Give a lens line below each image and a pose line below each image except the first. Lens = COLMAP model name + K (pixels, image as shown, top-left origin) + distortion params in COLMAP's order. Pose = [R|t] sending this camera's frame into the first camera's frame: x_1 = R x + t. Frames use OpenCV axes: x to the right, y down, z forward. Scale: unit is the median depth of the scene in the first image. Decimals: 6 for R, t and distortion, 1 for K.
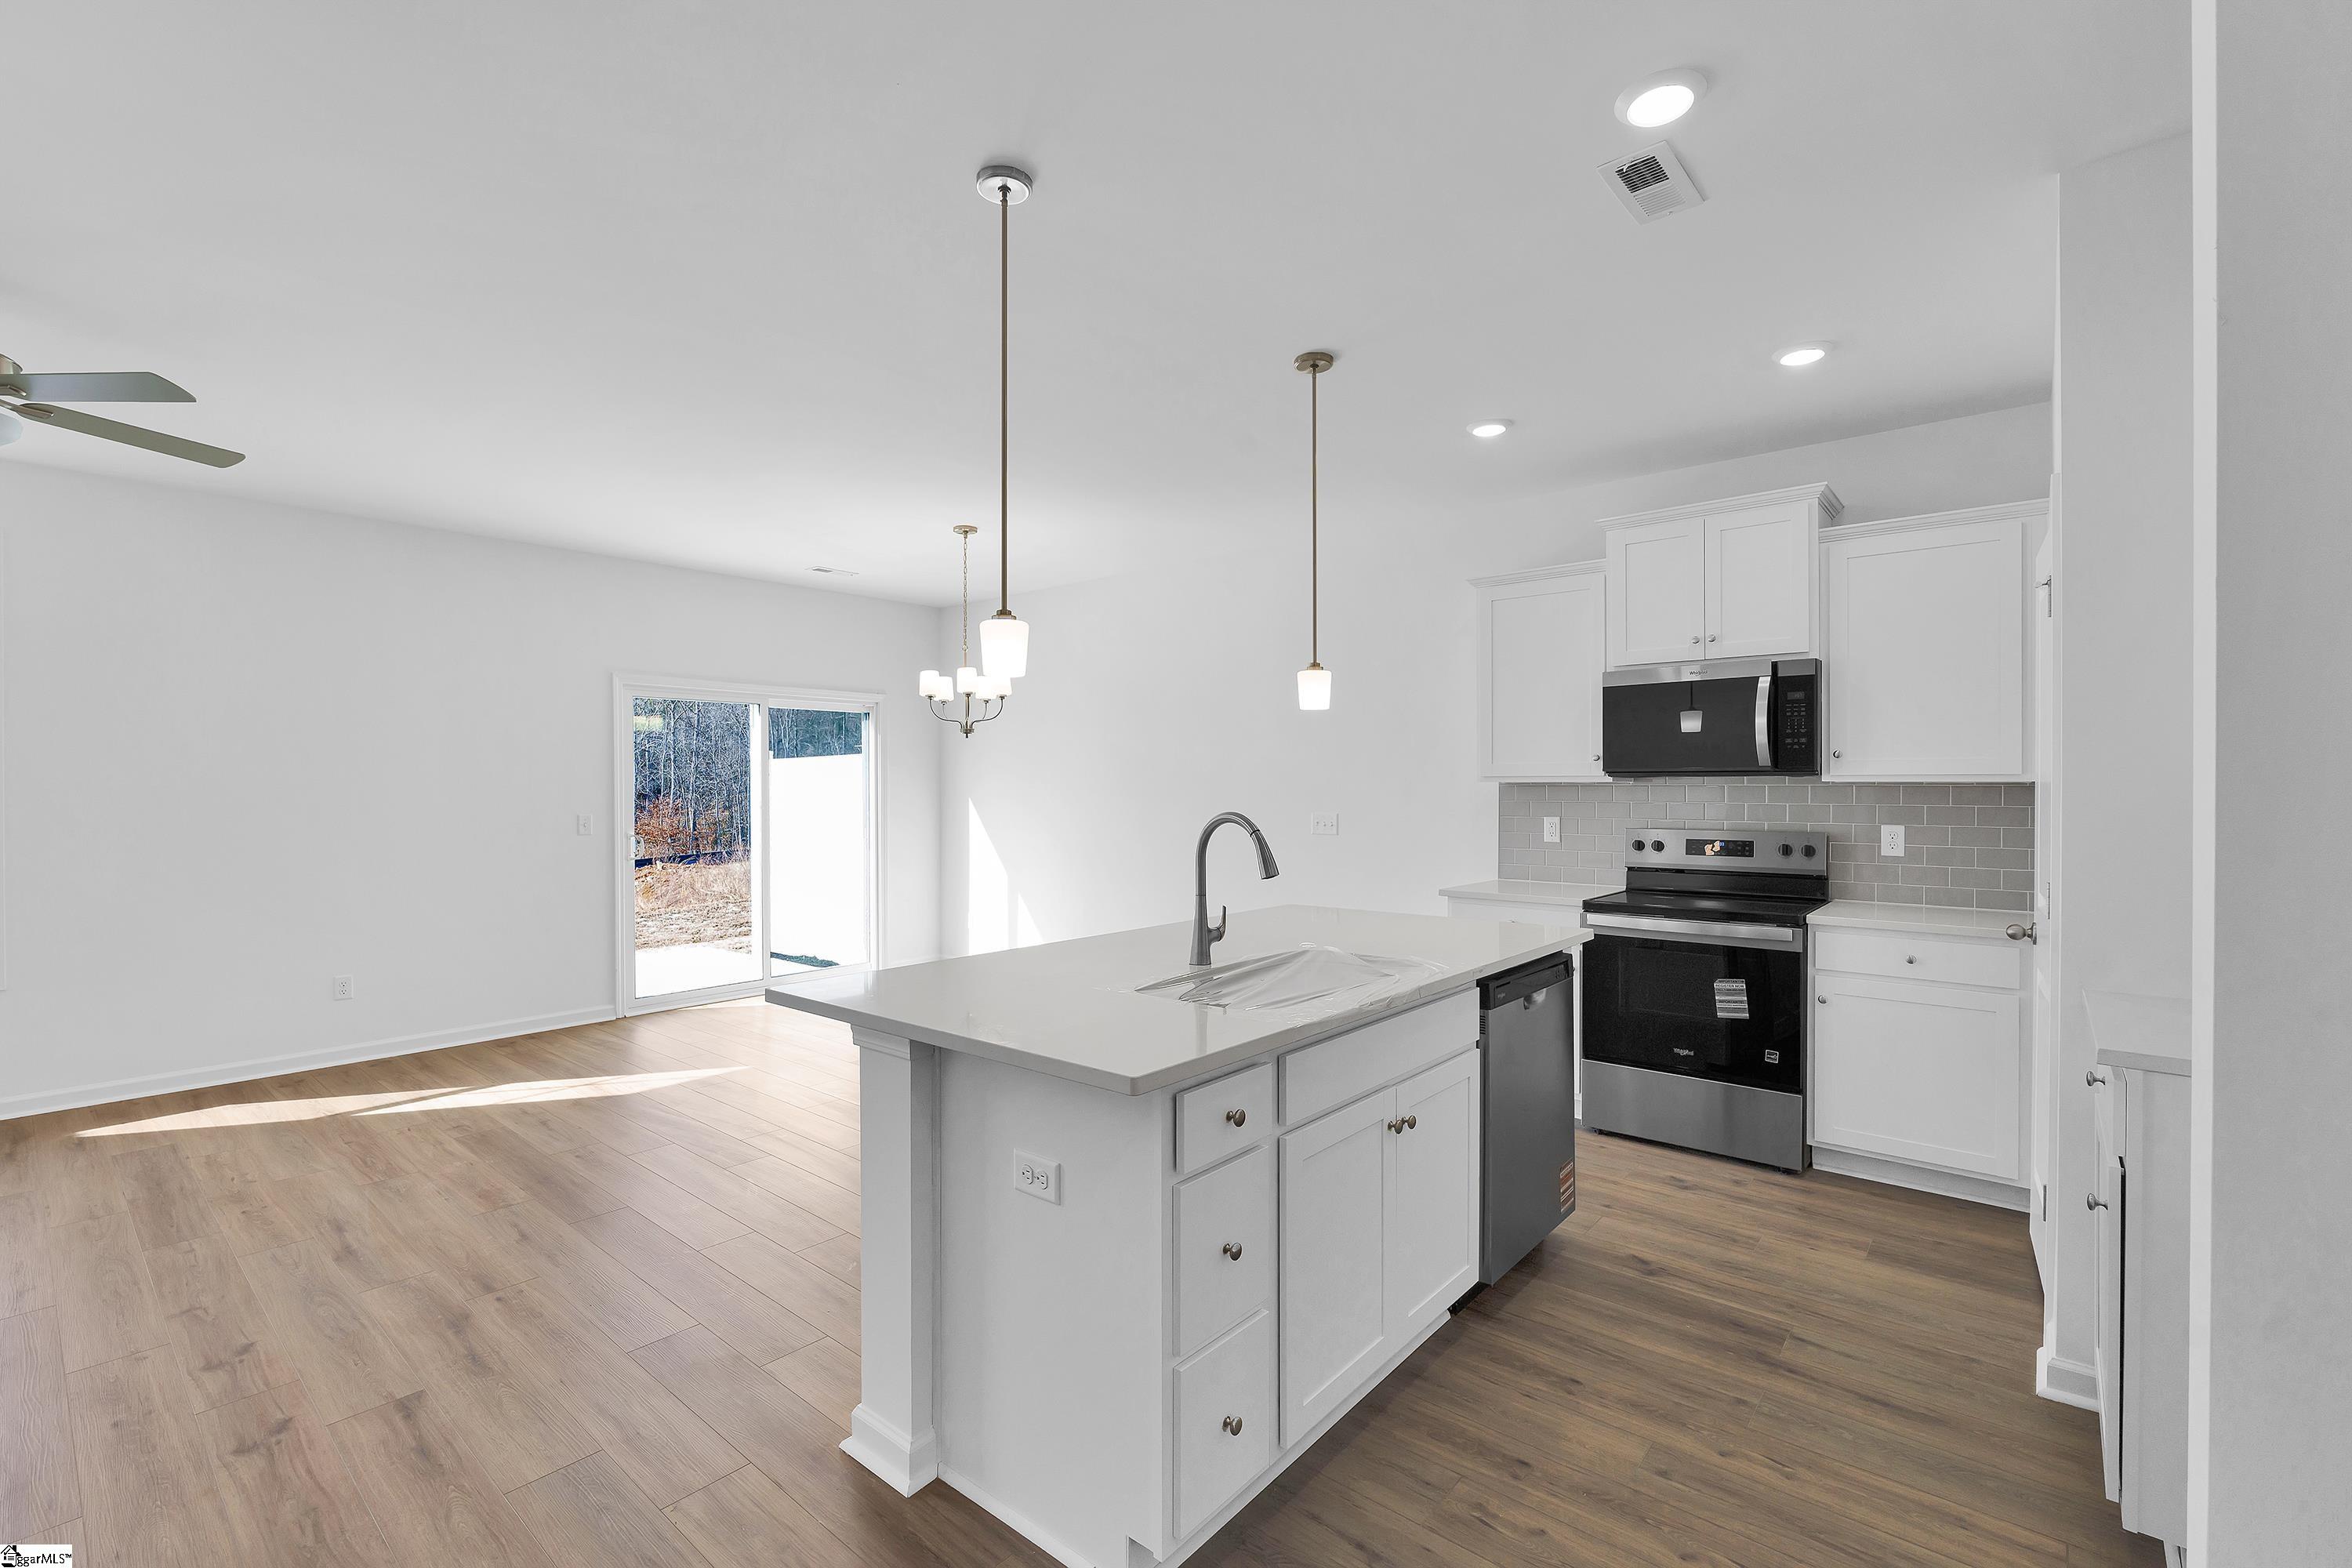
lens RADIAL K [[1028.0, 0, 1191.6], [0, 1028.0, 784.2], [0, 0, 1]] dist [-0.004092, 0.000781]
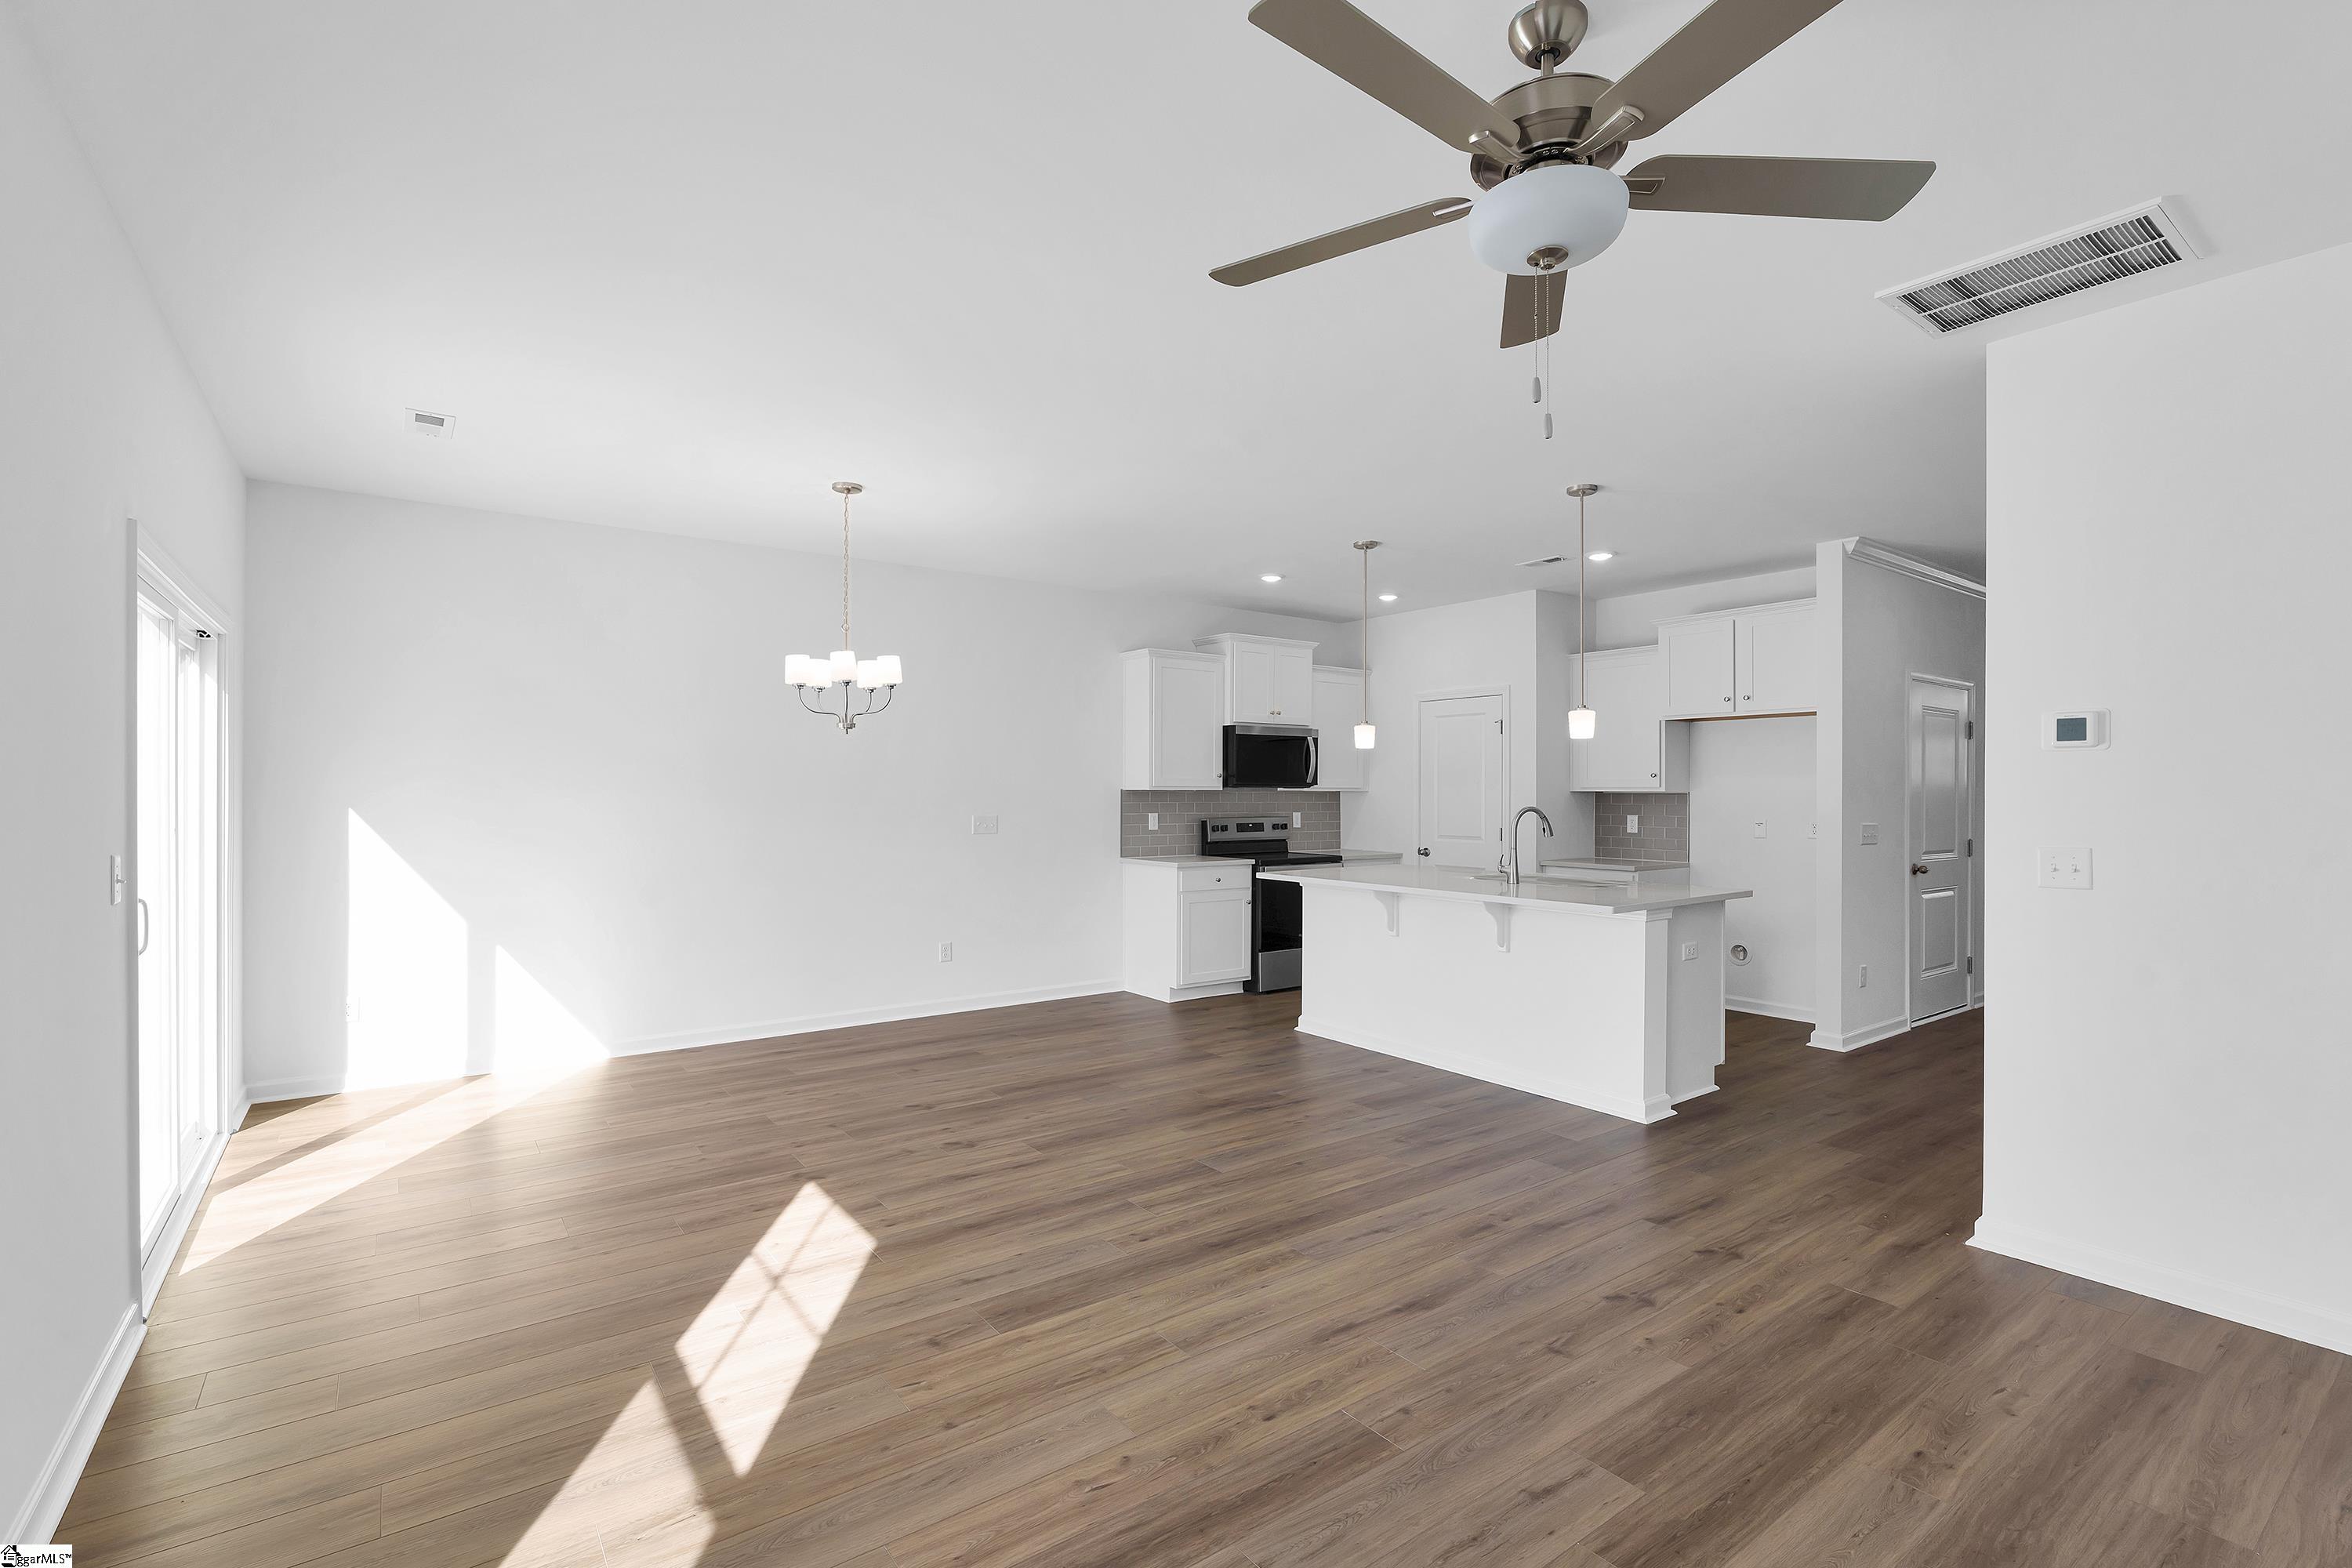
lens RADIAL K [[1028.0, 0, 1174.6], [0, 1028.0, 812.8], [0, 0, 1]] dist [-0.004092, 0.000781]
pose [[0.239494, -0.008593, 0.970860, -1.323771], [-0.005368, 0.999934, 0.010175, 0.020785], [-0.970883, -0.007649, 0.239432, 0.761665]]
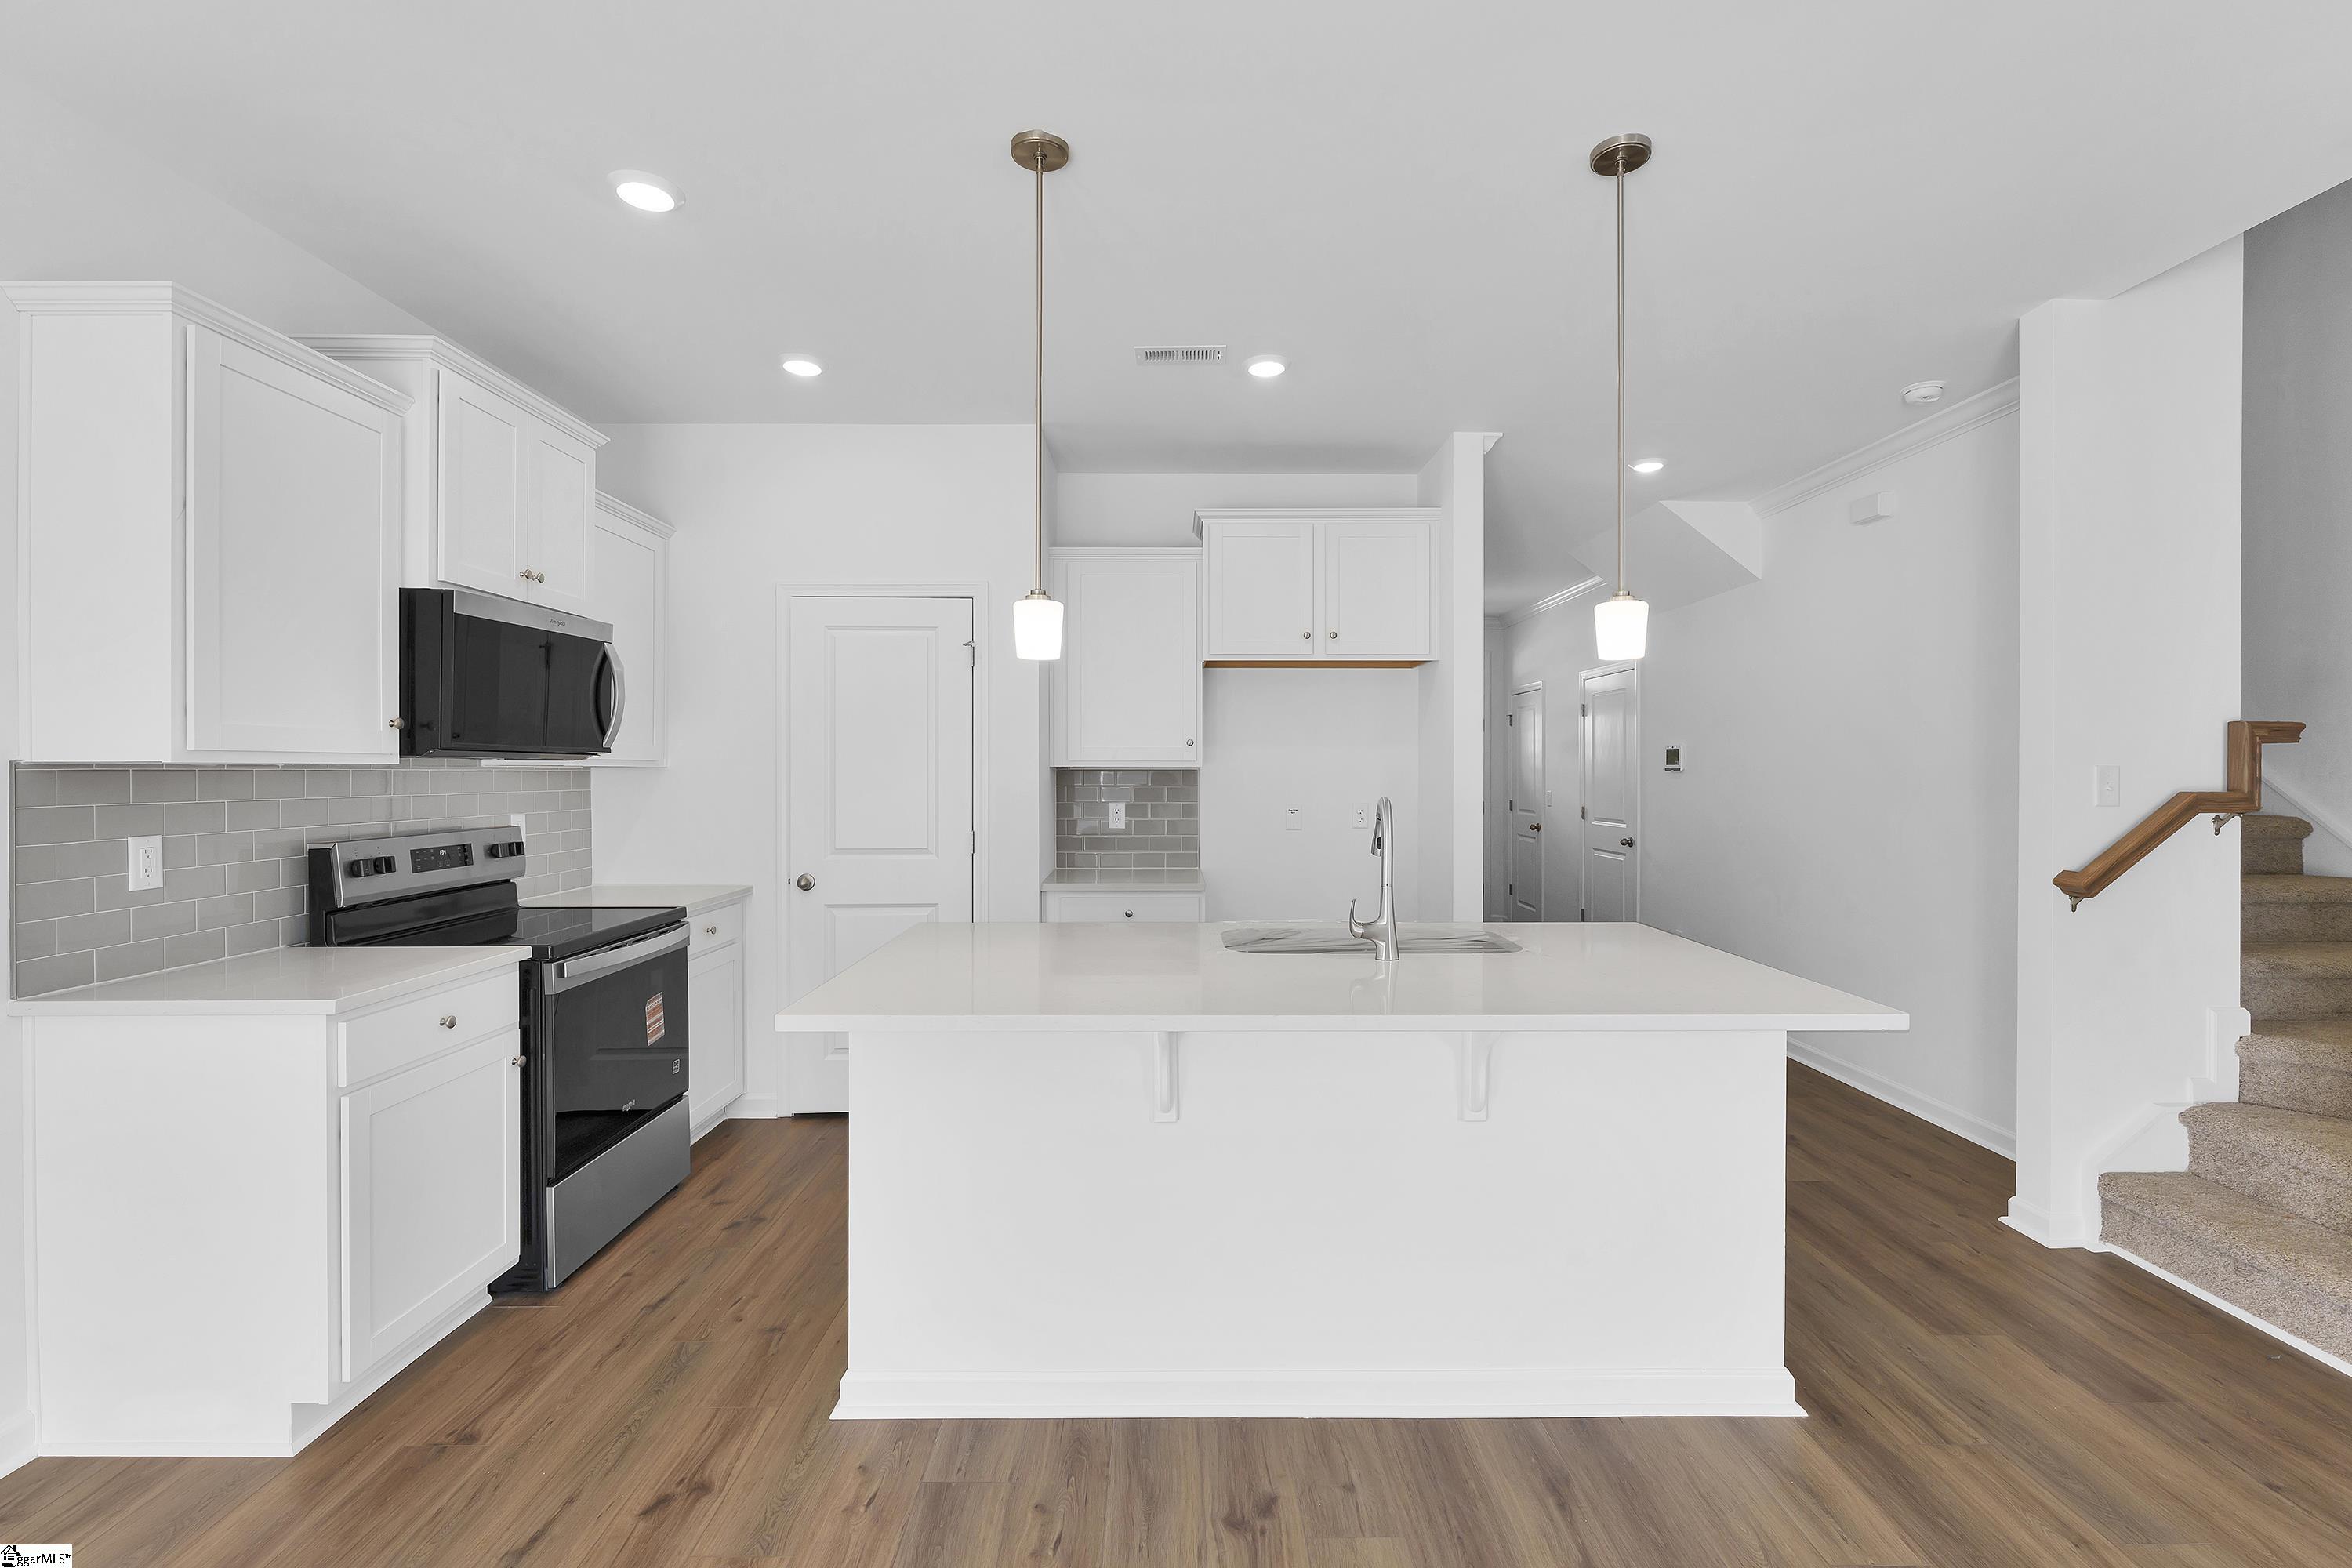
lens RADIAL K [[1028.0, 0, 1174.8], [0, 1028.0, 771.5], [0, 0, 1]] dist [-0.004092, 0.000781]
pose [[-0.641687, -0.000031, 0.766967, -0.391233], [-0.001031, 0.999999, -0.000822, 0.002193], [-0.766966, -0.001318, -0.641686, 1.156806]]
